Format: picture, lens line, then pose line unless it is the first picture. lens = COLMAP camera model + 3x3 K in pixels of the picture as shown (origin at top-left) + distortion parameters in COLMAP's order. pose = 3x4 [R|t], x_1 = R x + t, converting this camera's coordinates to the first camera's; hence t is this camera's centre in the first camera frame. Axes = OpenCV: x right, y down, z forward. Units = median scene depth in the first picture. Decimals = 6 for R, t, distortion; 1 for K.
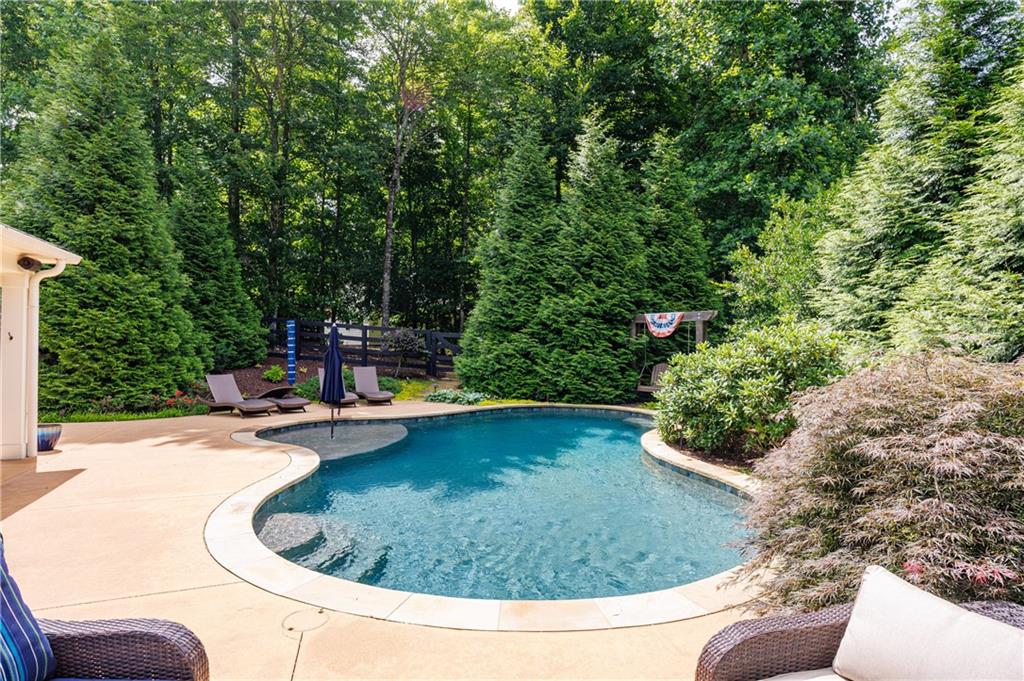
lens RADIAL K [[565.0, 0, 503.7], [0, 565.0, 336.6], [0, 0, 1]] dist [0.000520, -0.005596]
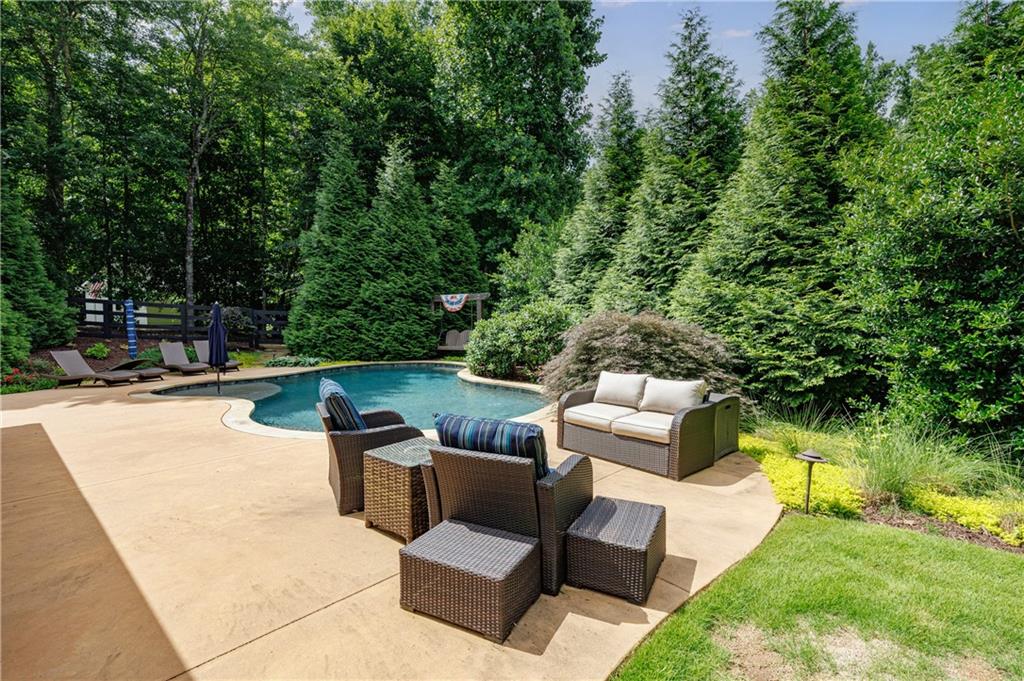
lens RADIAL K [[504.7, 0, 515.3], [0, 504.7, 340.2], [0, 0, 1]] dist [-0.012947, -0.000558]
pose [[0.885486, -0.035656, 0.463297, -0.166382], [0.013720, 0.998623, 0.050633, 0.010548], [-0.464464, -0.038479, 0.884755, -0.196272]]
